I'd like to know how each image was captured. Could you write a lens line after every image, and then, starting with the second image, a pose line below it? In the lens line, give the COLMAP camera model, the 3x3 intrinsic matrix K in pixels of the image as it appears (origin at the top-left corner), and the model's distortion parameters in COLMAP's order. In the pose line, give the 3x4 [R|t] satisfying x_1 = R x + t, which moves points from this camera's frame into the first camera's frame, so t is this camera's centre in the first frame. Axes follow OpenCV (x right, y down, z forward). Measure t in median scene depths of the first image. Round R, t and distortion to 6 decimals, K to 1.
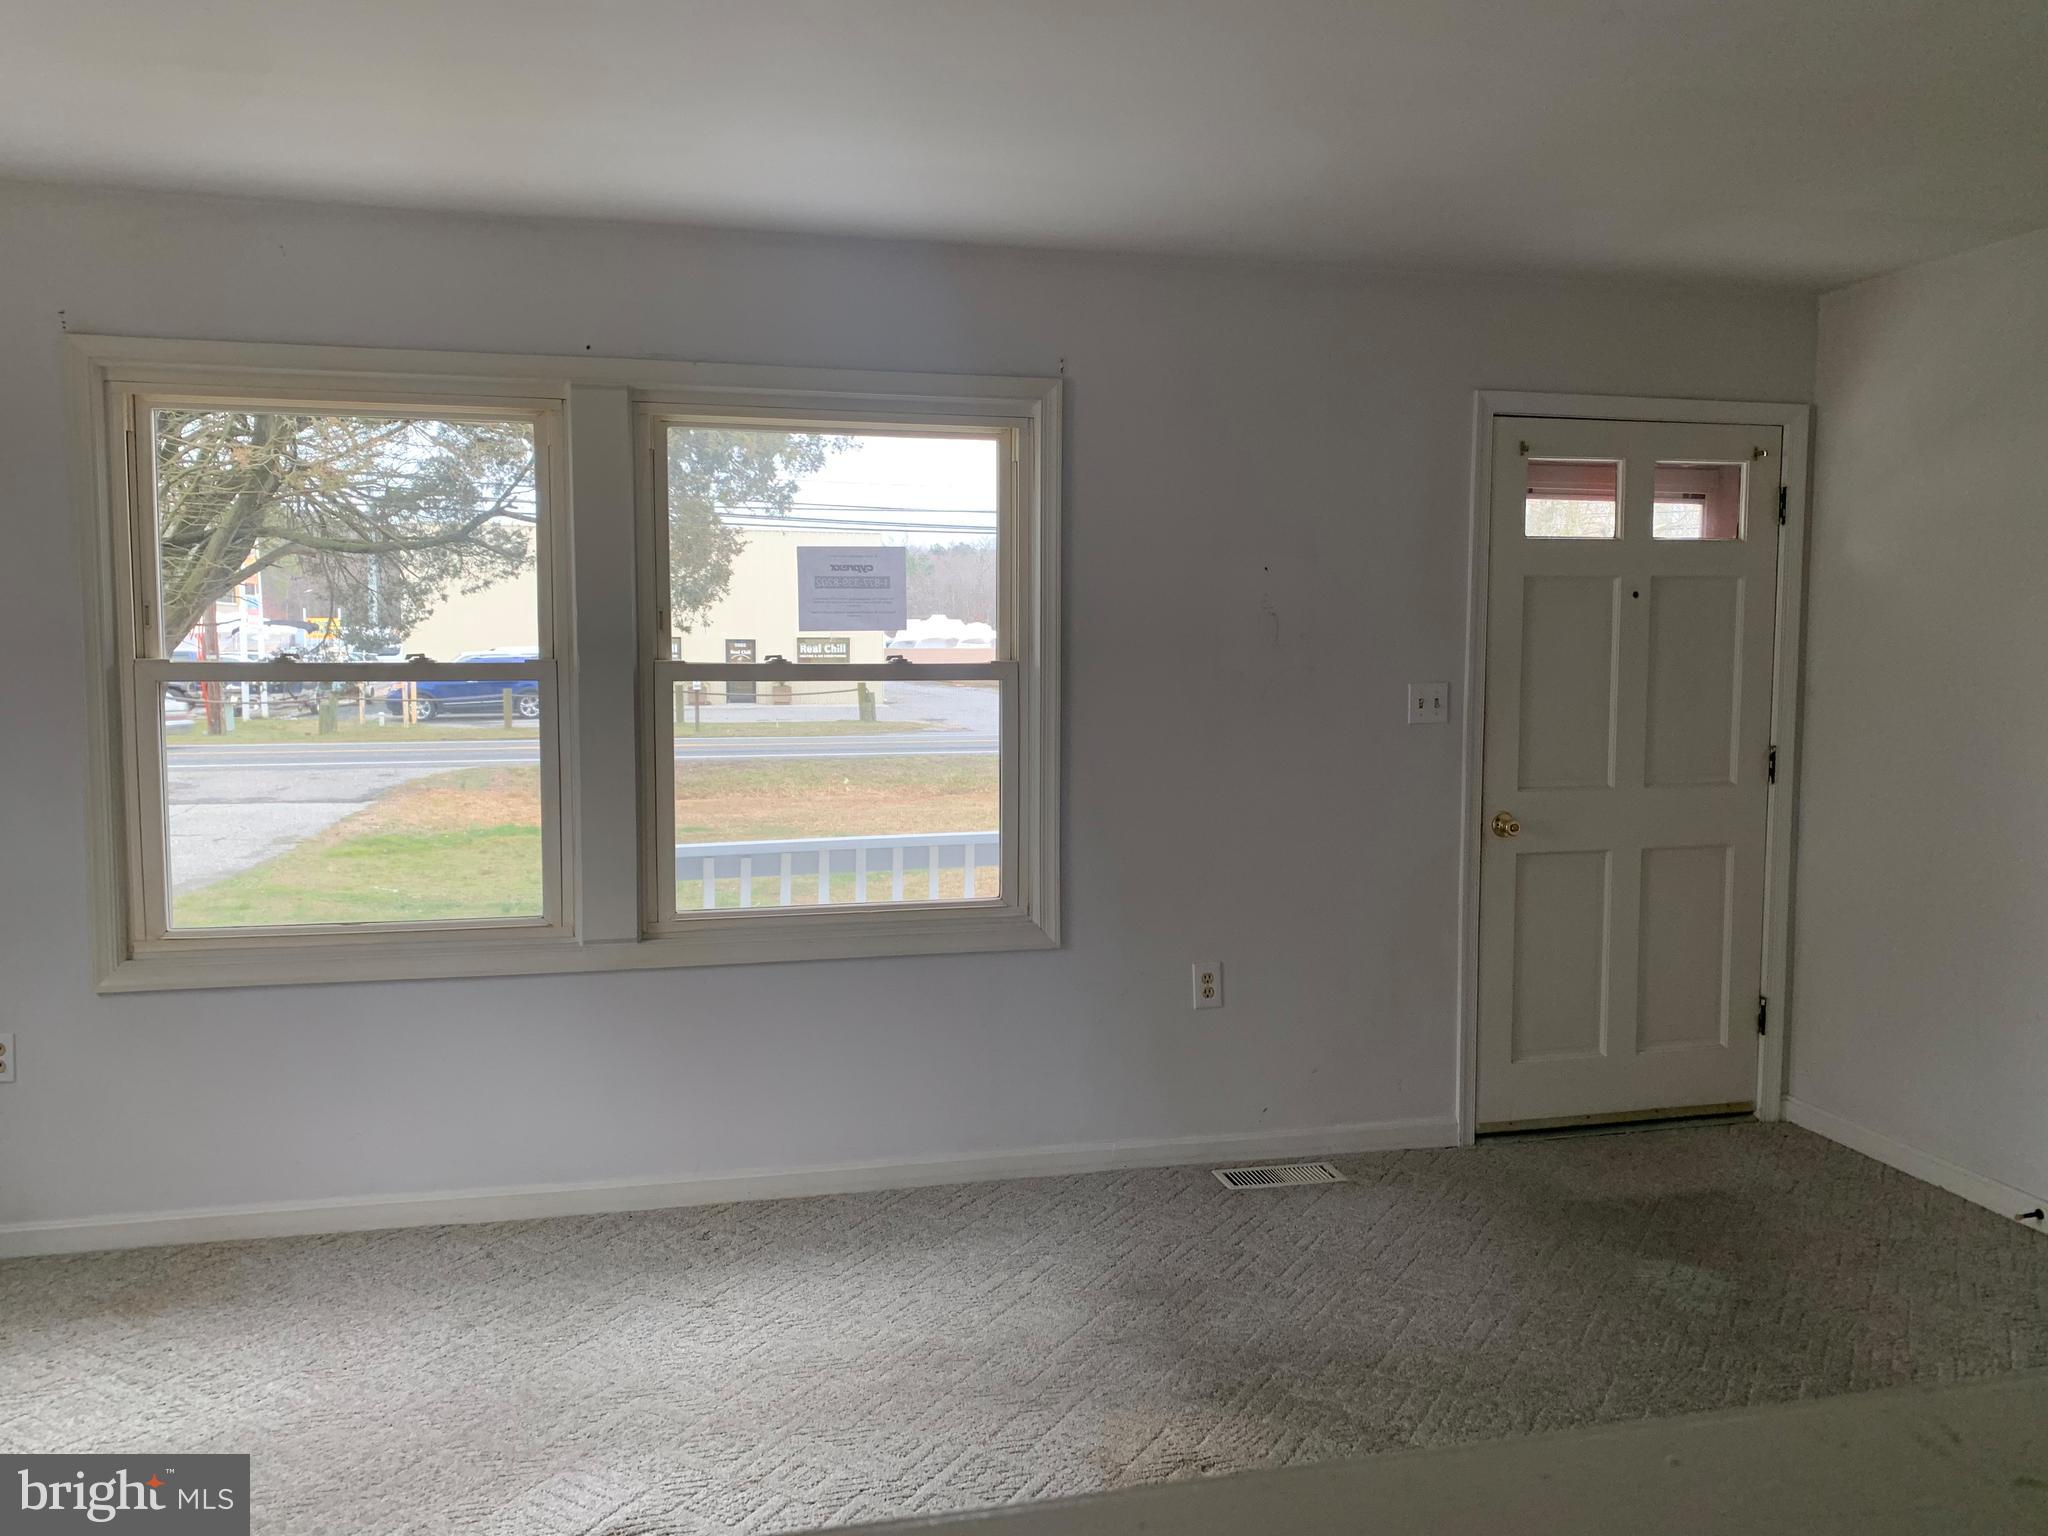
lens RADIAL K [[1571.9, 0, 1016.4], [0, 1571.9, 737.9], [0, 0, 1]] dist [0.076167, -0.101219]
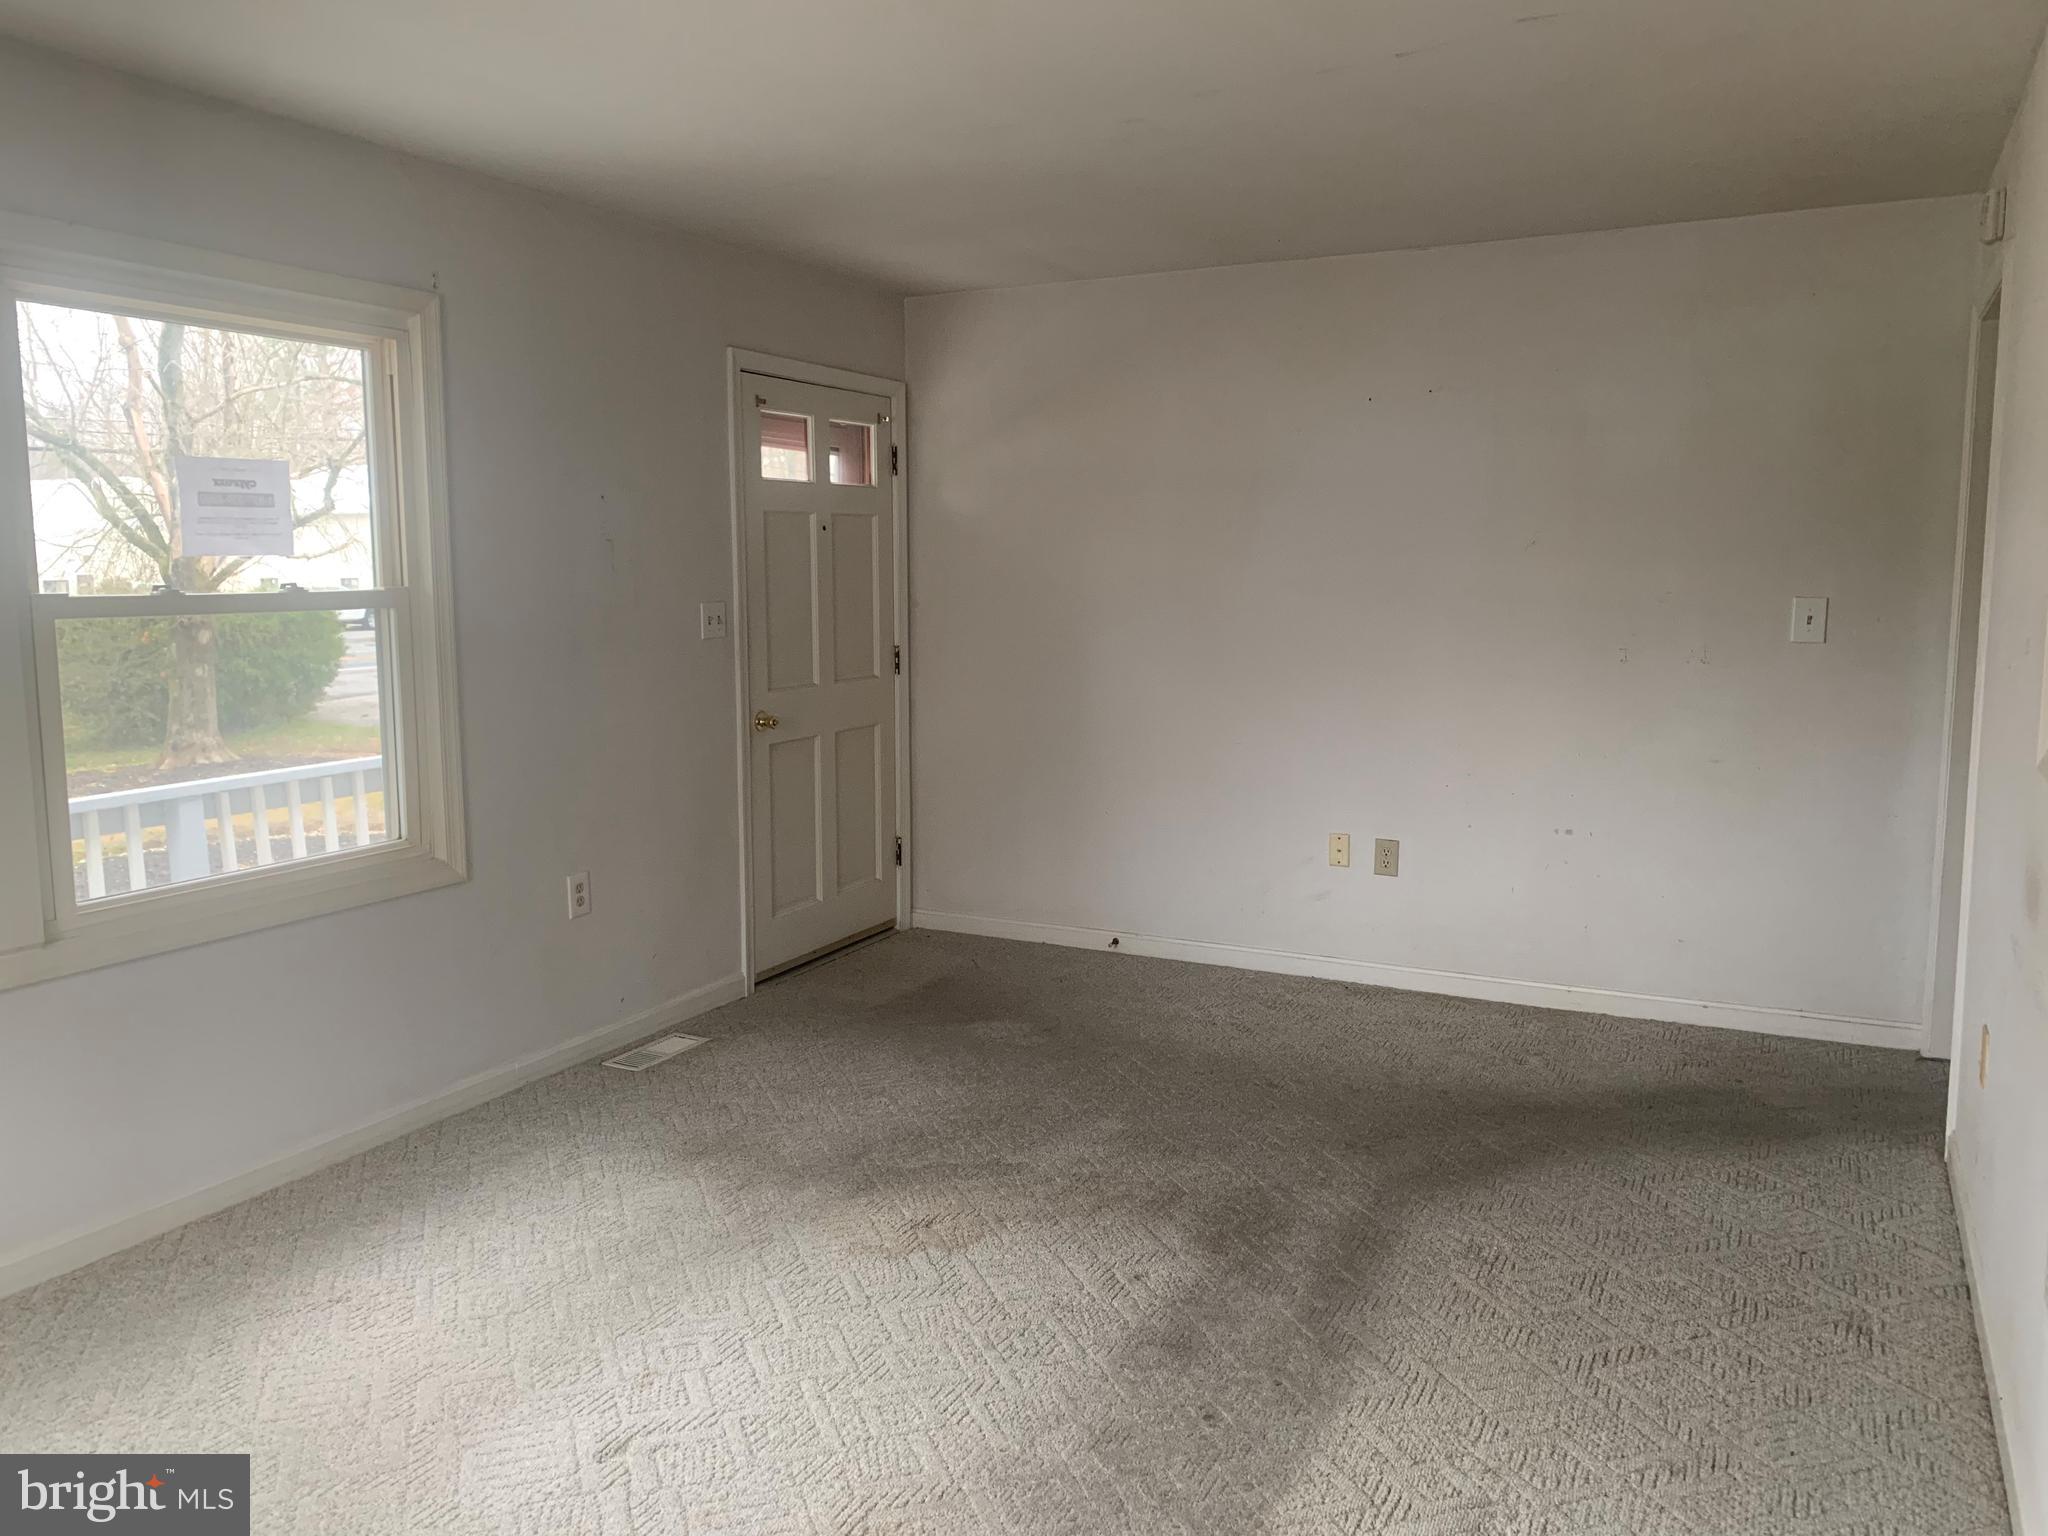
lens RADIAL K [[1567.1, 0, 1054.7], [0, 1567.1, 753.0], [0, 0, 1]] dist [0.053198, -0.115723]
pose [[0.627525, -0.096878, 0.772546, -0.496822], [0.053508, 0.995249, 0.081342, -0.005799], [-0.776756, -0.009706, 0.629727, 0.094466]]
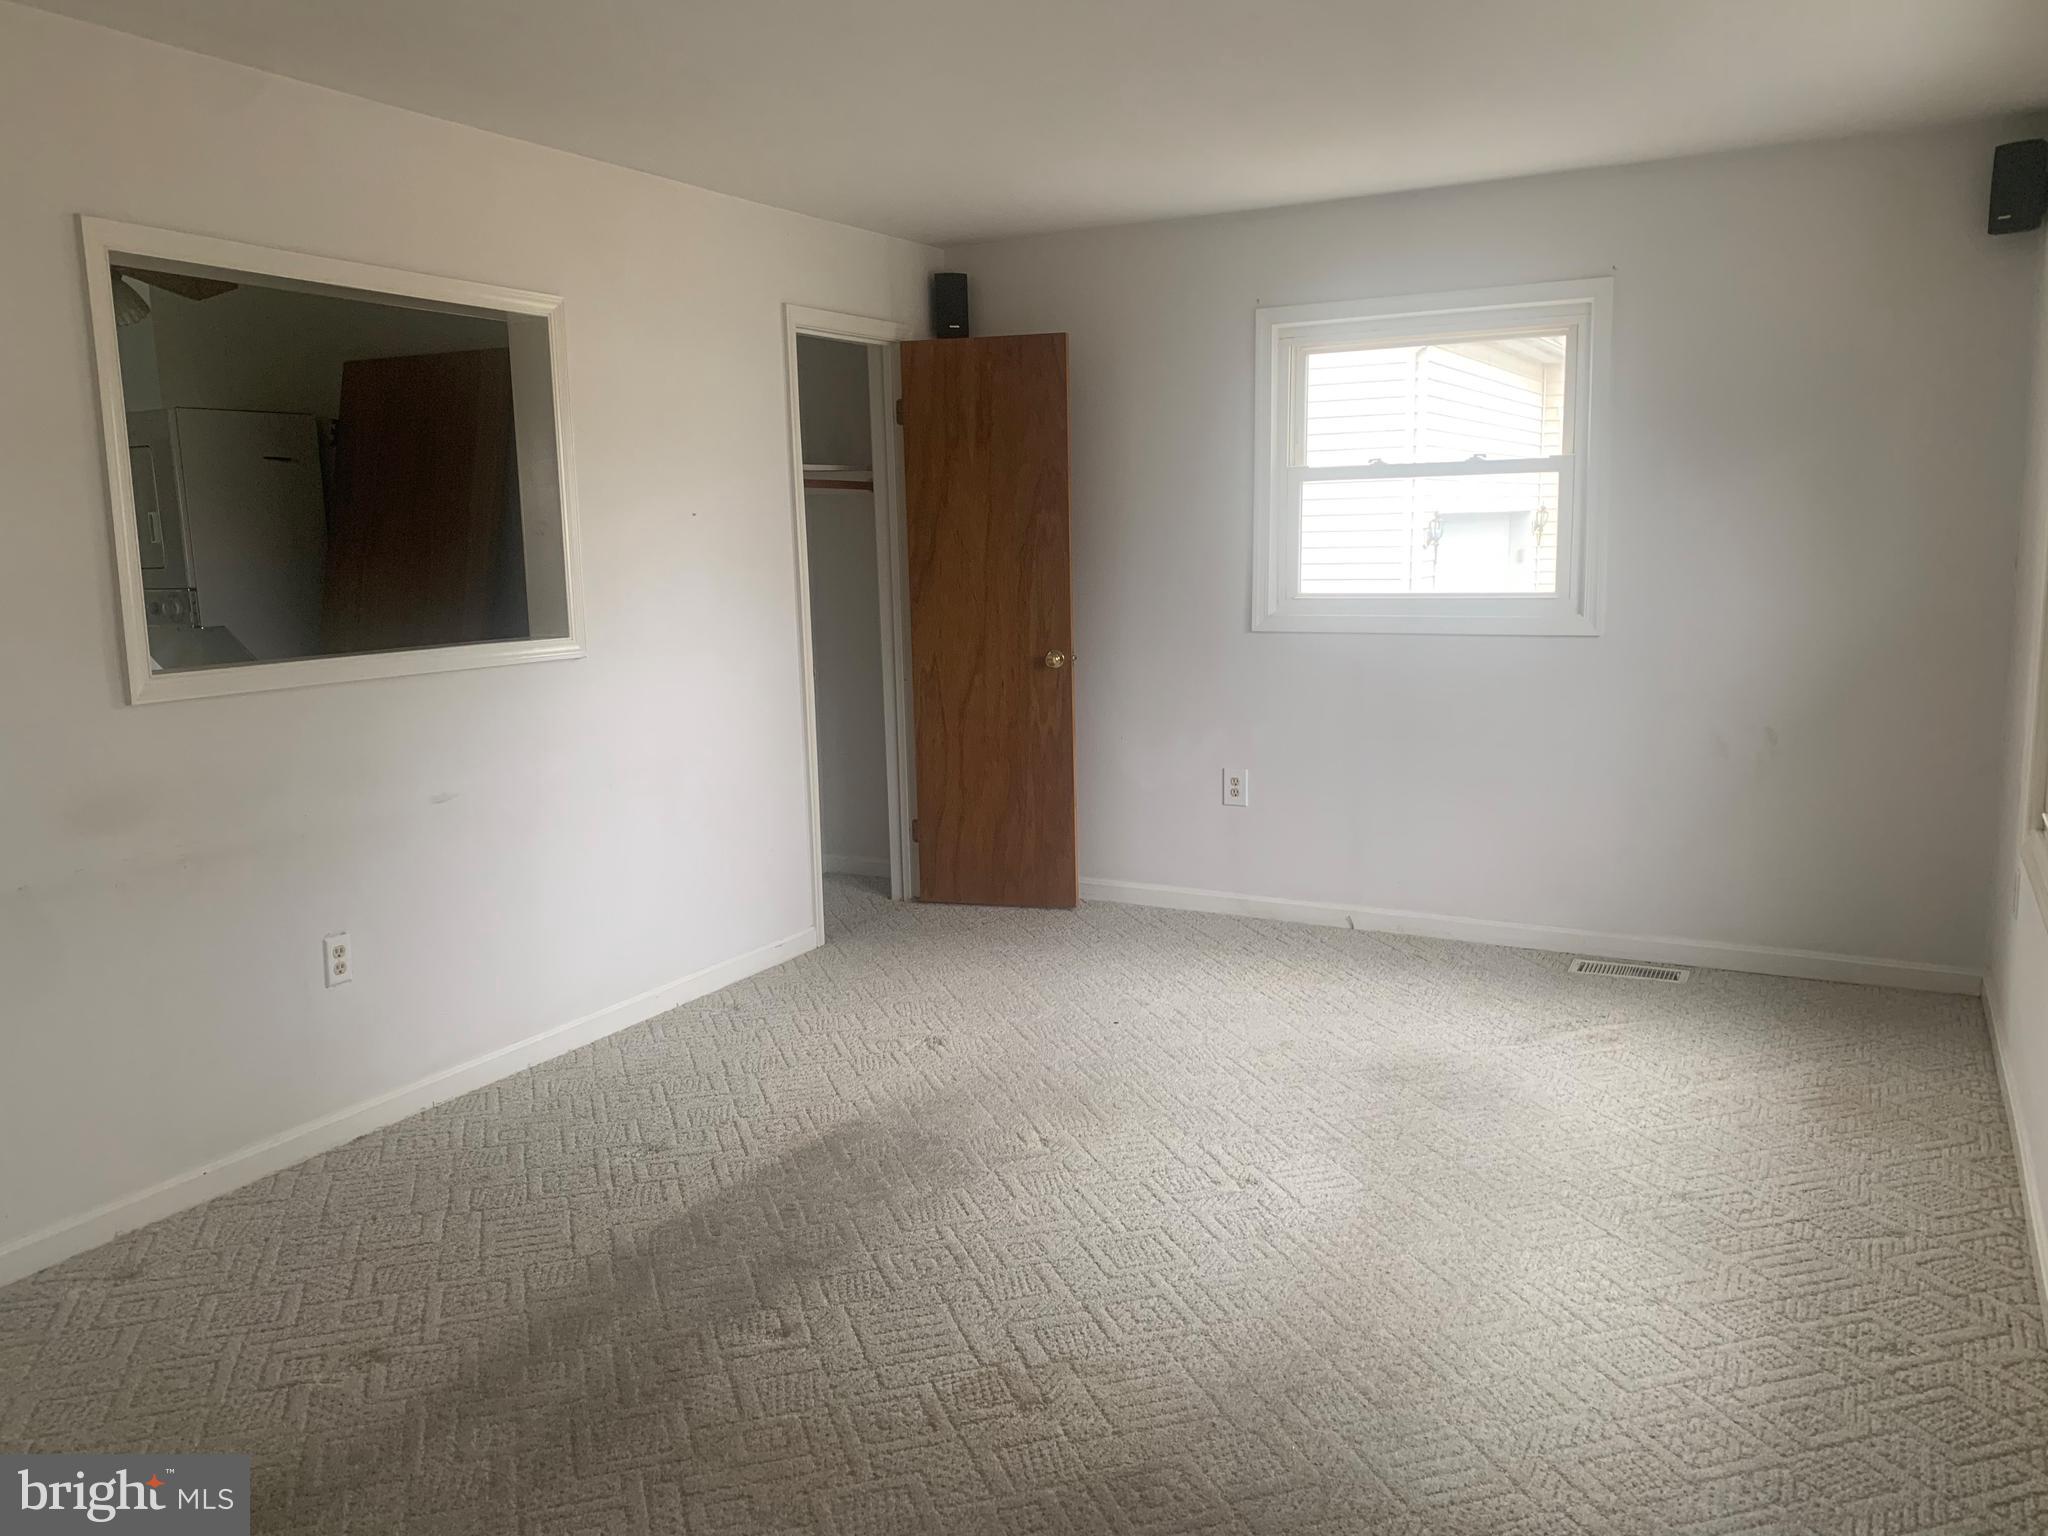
lens RADIAL K [[1549.6, 0, 1024.7], [0, 1549.6, 745.2], [0, 0, 1]] dist [0.084556, -0.115709]
pose [[-0.658633, 0.119691, -0.742884, 0.504835], [-0.027731, 0.982736, 0.182922, -0.063847], [0.751954, 0.141079, -0.643943, 1.023944]]
